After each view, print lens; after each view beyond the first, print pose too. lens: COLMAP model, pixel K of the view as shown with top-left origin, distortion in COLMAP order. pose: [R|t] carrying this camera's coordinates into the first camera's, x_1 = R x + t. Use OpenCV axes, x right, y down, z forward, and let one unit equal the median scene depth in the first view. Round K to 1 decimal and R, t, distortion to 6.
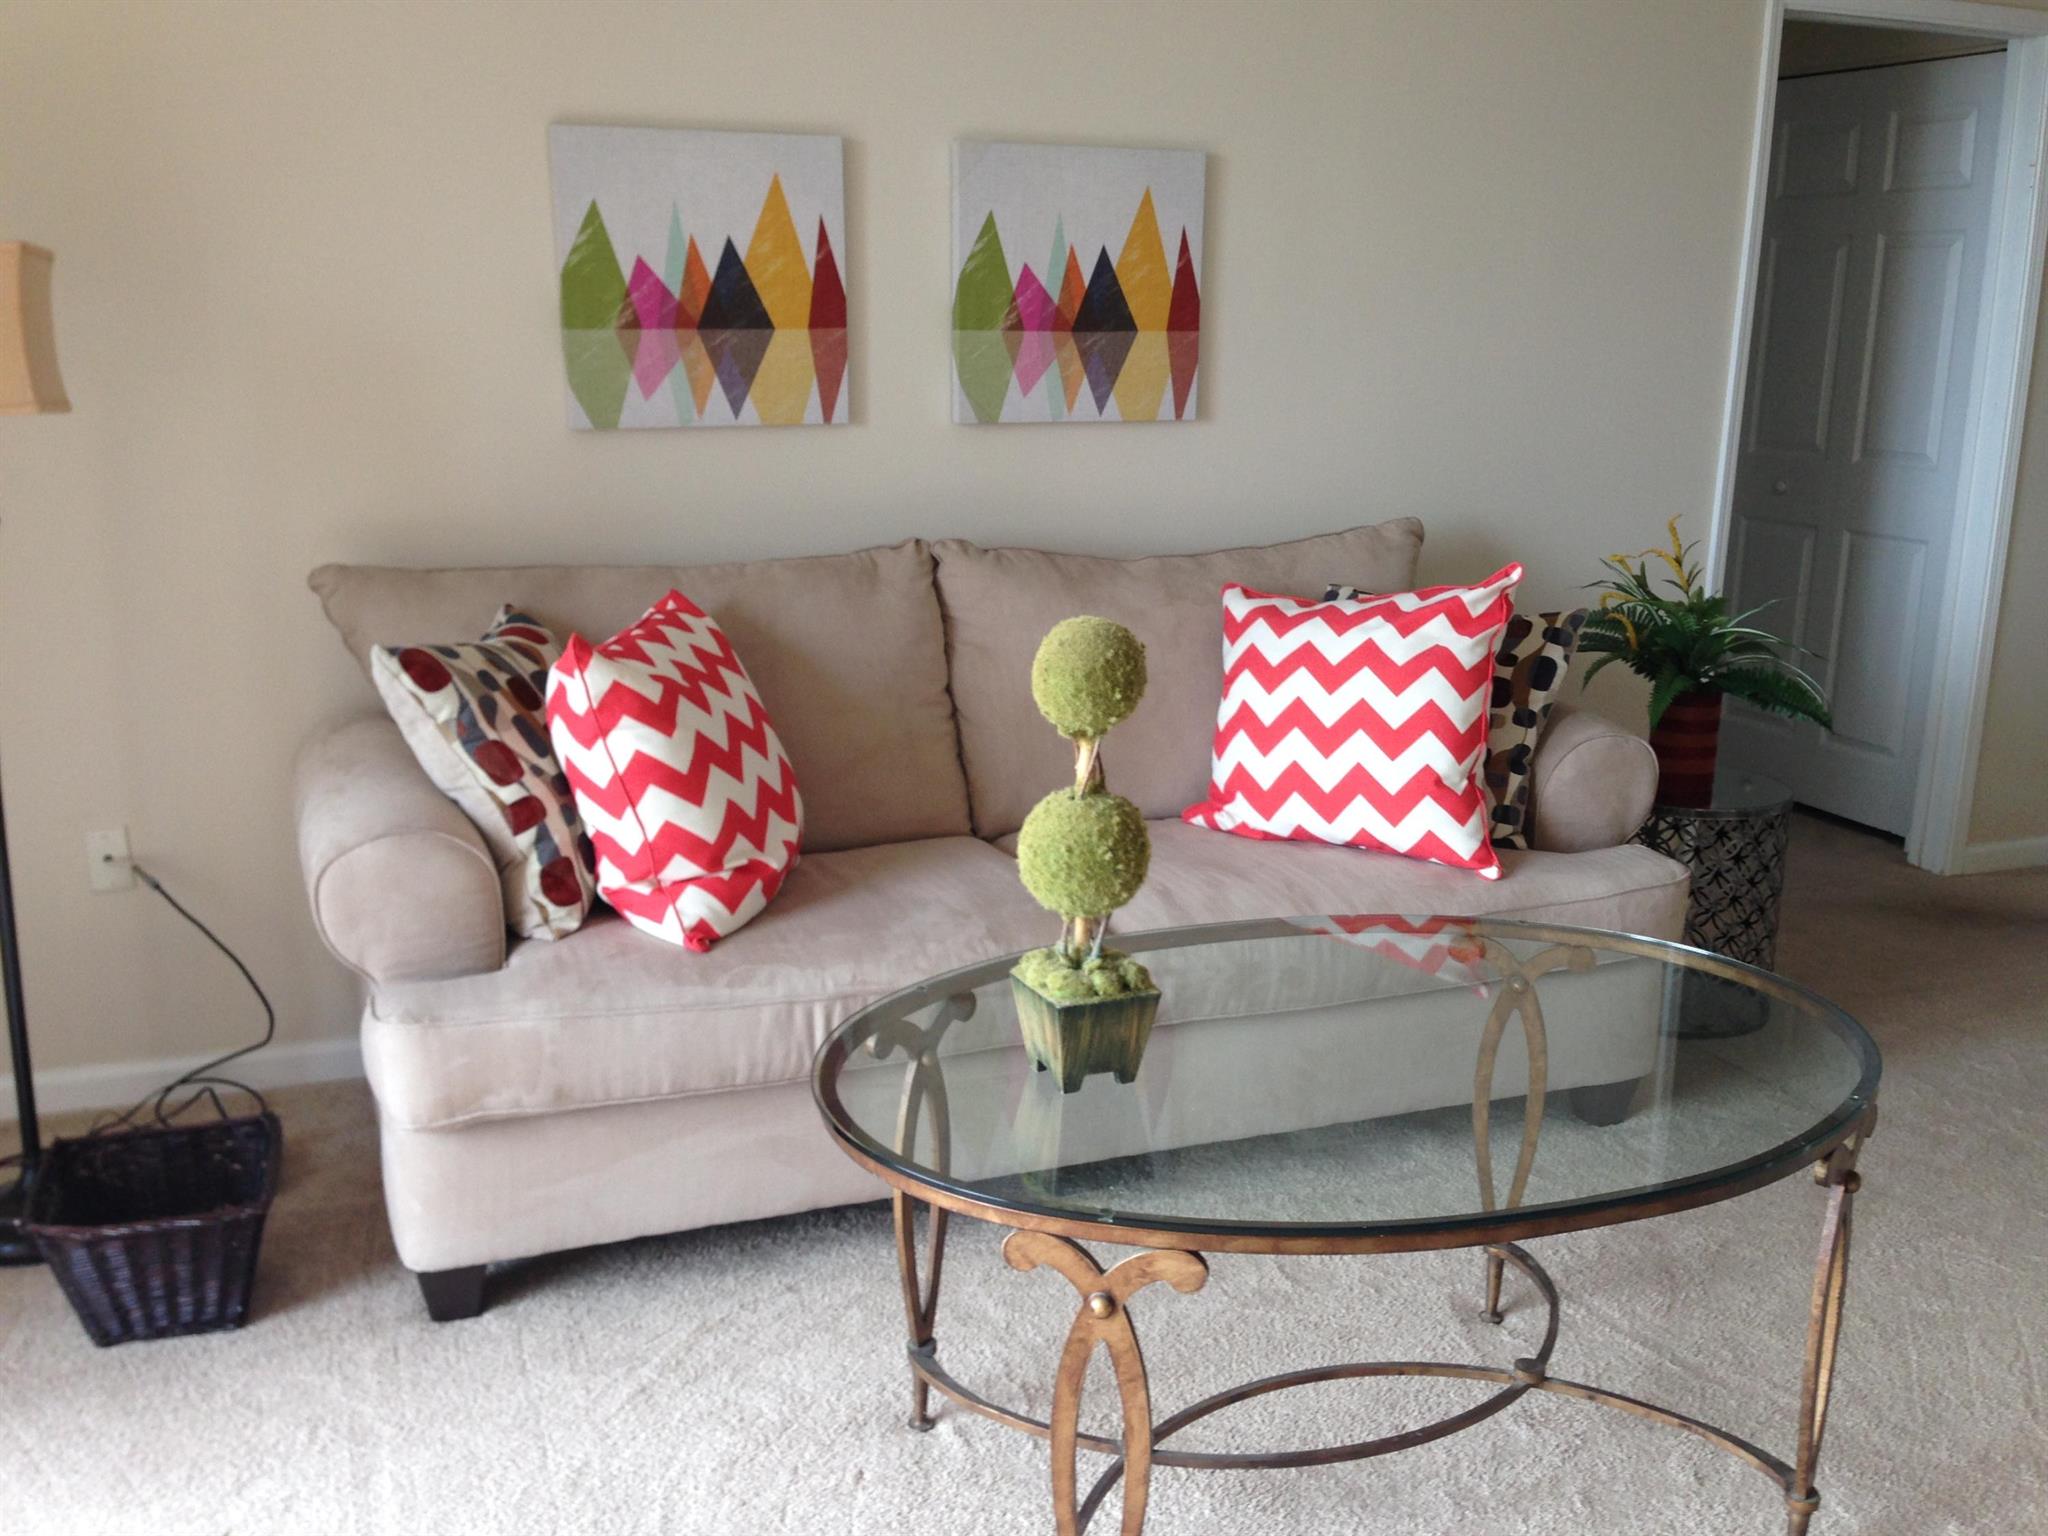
lens RADIAL K [[1949.0, 0, 1024.0], [0, 1949.0, 768.0], [0, 0, 1]] dist [0.088370, -0.103267]
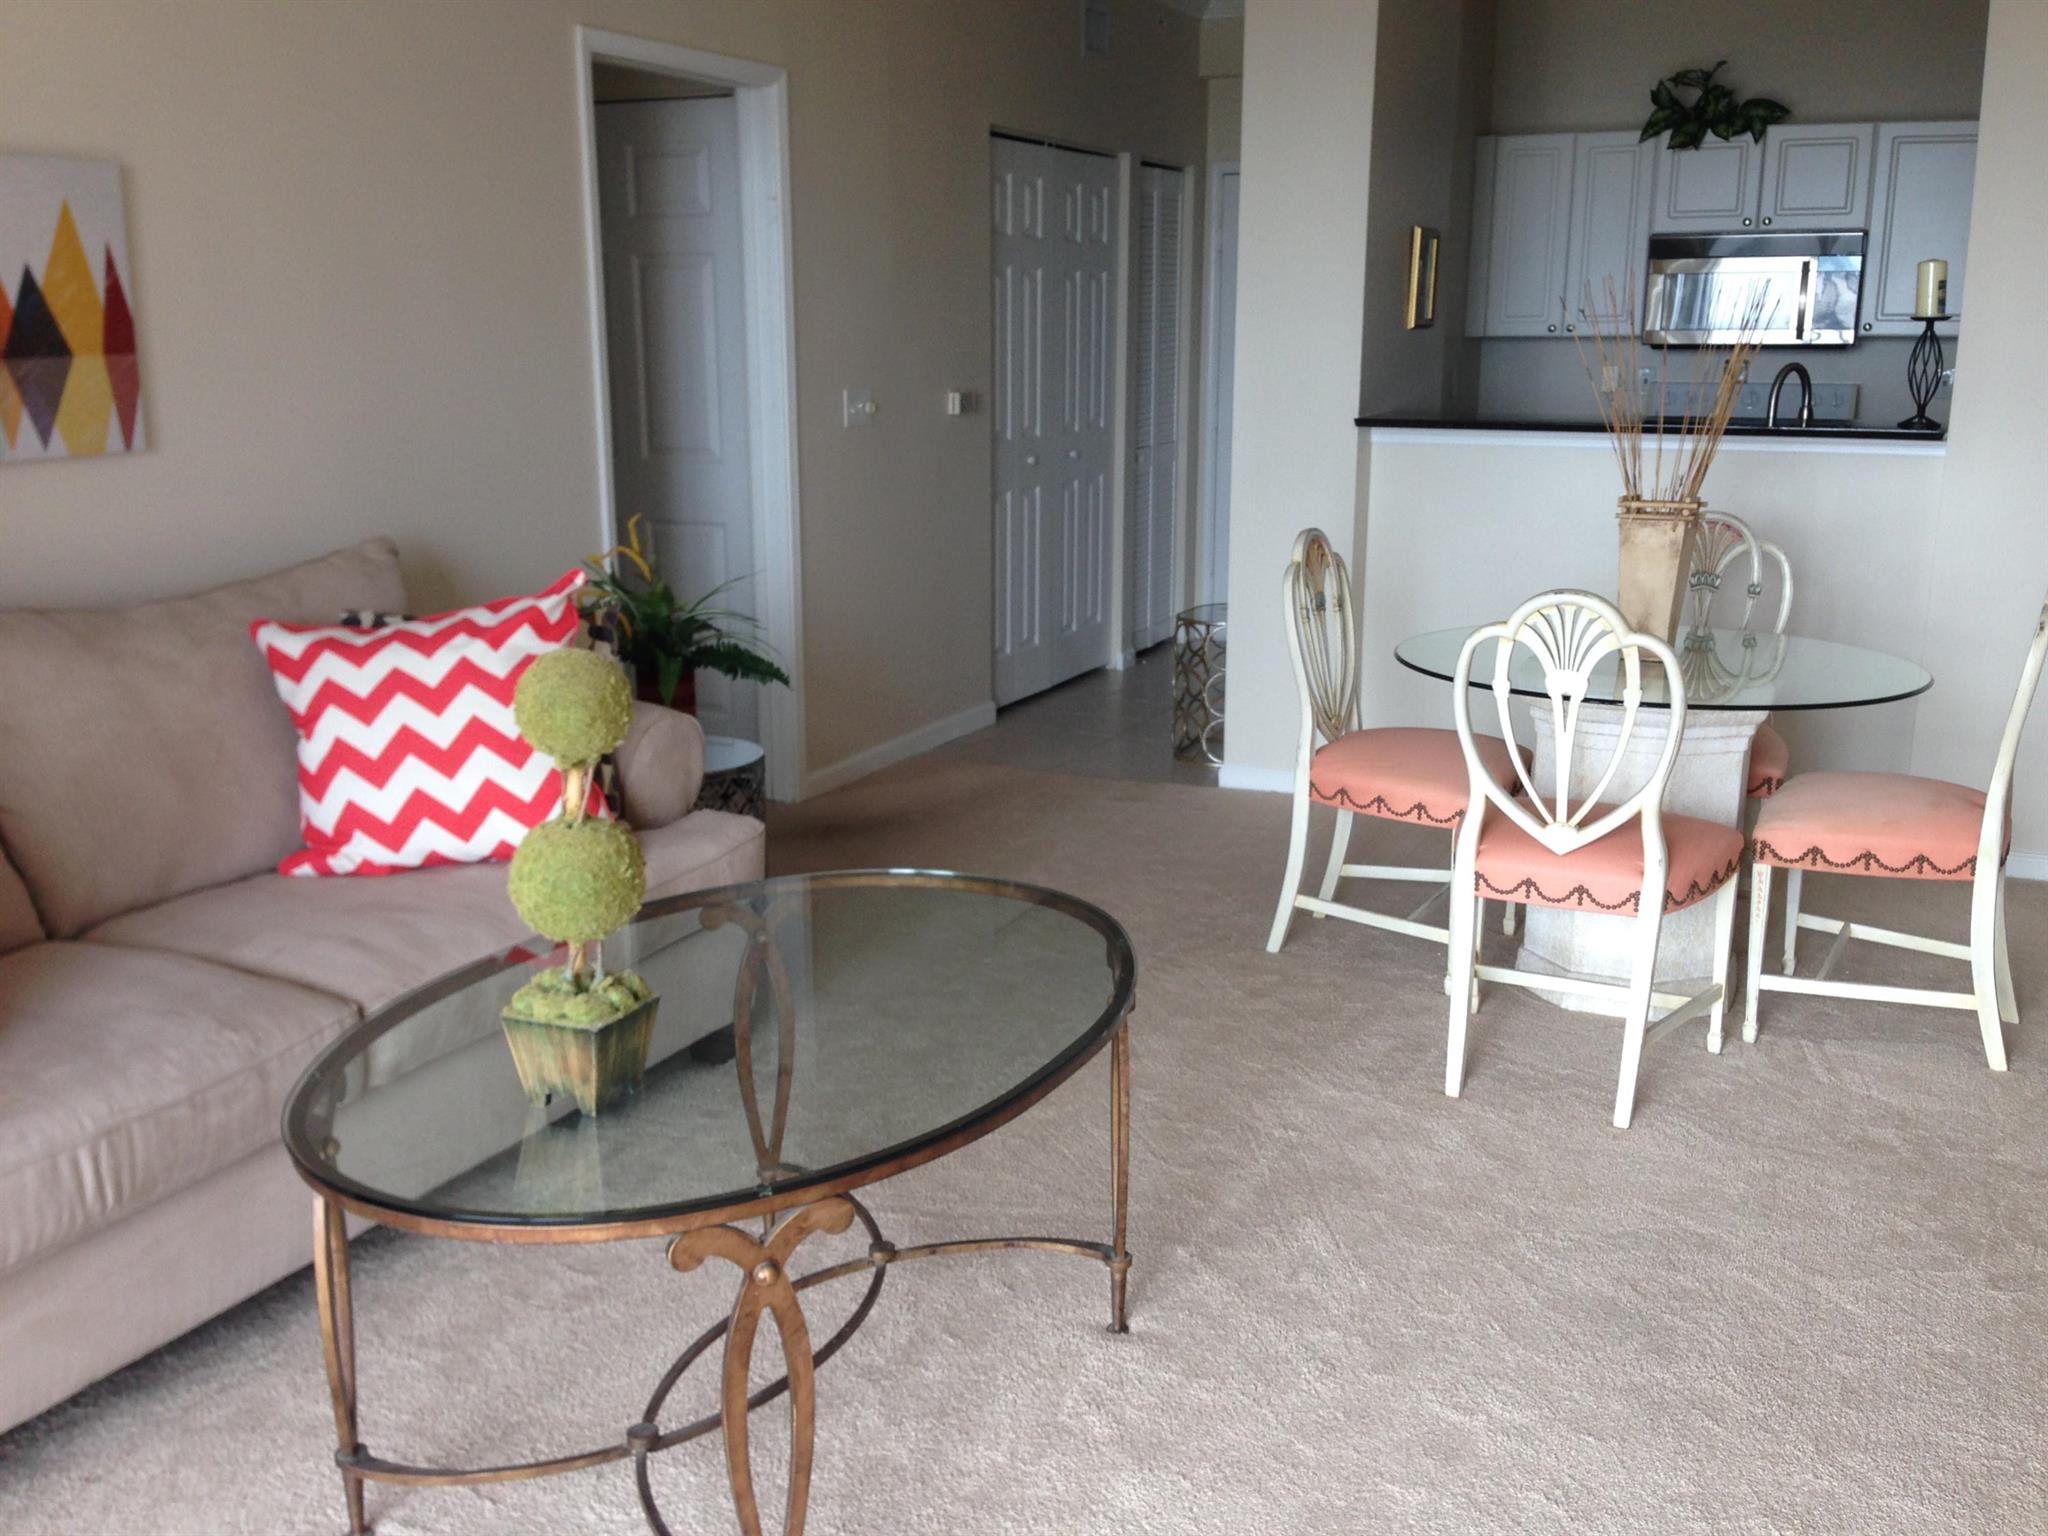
lens RADIAL K [[1950.0, 0, 1026.3], [0, 1950.0, 781.4], [0, 0, 1]] dist [0.171432, -0.319286]
pose [[0.728764, -0.173827, 0.662335, -0.301366], [0.169983, 0.982891, 0.070923, -0.025495], [-0.663332, 0.060900, 0.745843, 0.045738]]
